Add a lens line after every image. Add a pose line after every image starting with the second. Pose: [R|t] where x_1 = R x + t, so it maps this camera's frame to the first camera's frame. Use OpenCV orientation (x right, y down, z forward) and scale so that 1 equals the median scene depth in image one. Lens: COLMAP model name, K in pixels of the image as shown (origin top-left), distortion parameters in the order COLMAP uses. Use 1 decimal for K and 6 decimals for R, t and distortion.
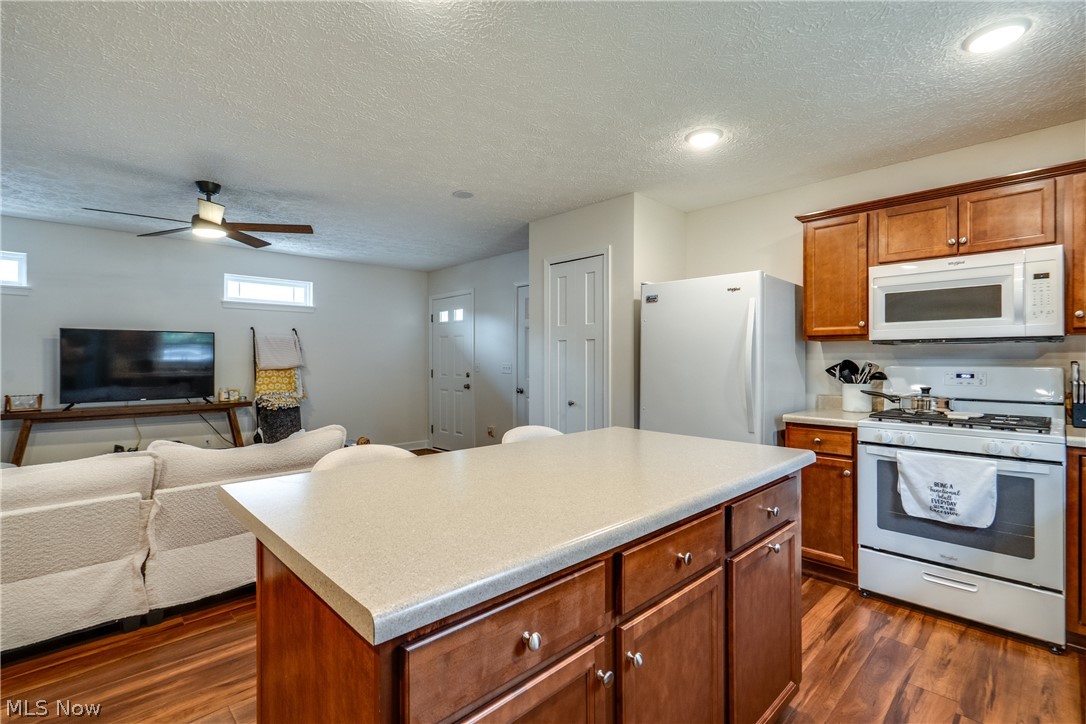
lens RADIAL K [[489.9, 0, 553.3], [0, 489.9, 360.7], [0, 0, 1]] dist [-0.007348, 0.000960]
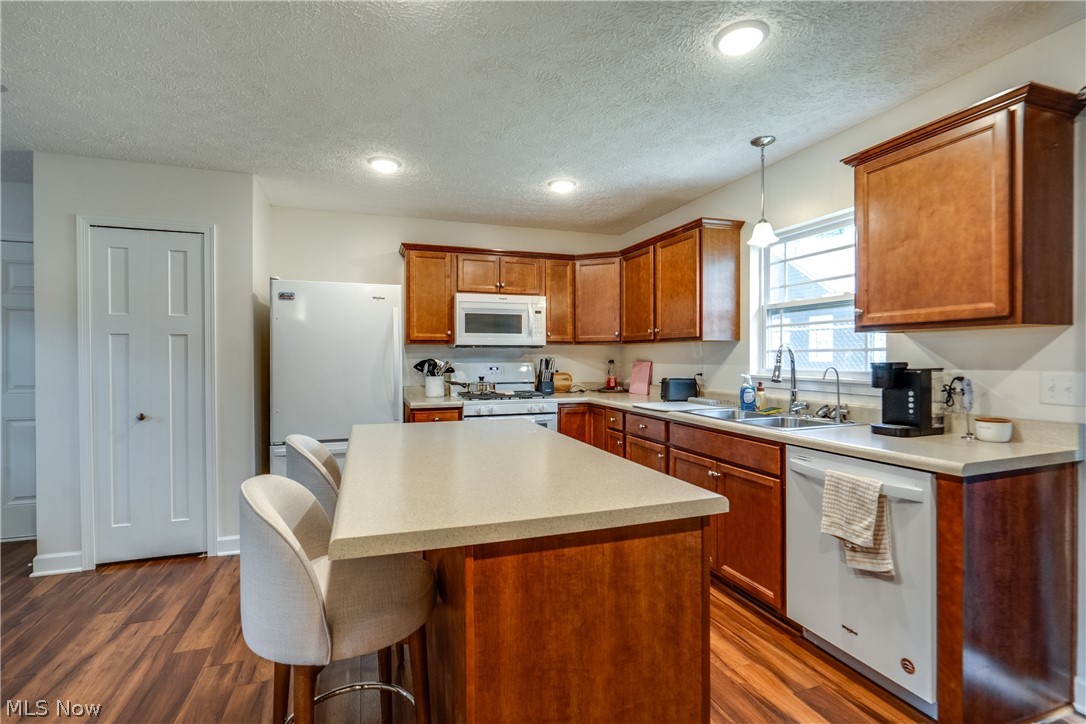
lens RADIAL K [[489.9, 0, 526.0], [0, 489.9, 359.7], [0, 0, 1]] dist [-0.007348, 0.000960]
pose [[0.435726, -0.007628, 0.900047, -0.553584], [0.004986, 0.999969, 0.006061, -0.006311], [-0.900066, 0.001846, 0.435750, 0.197422]]
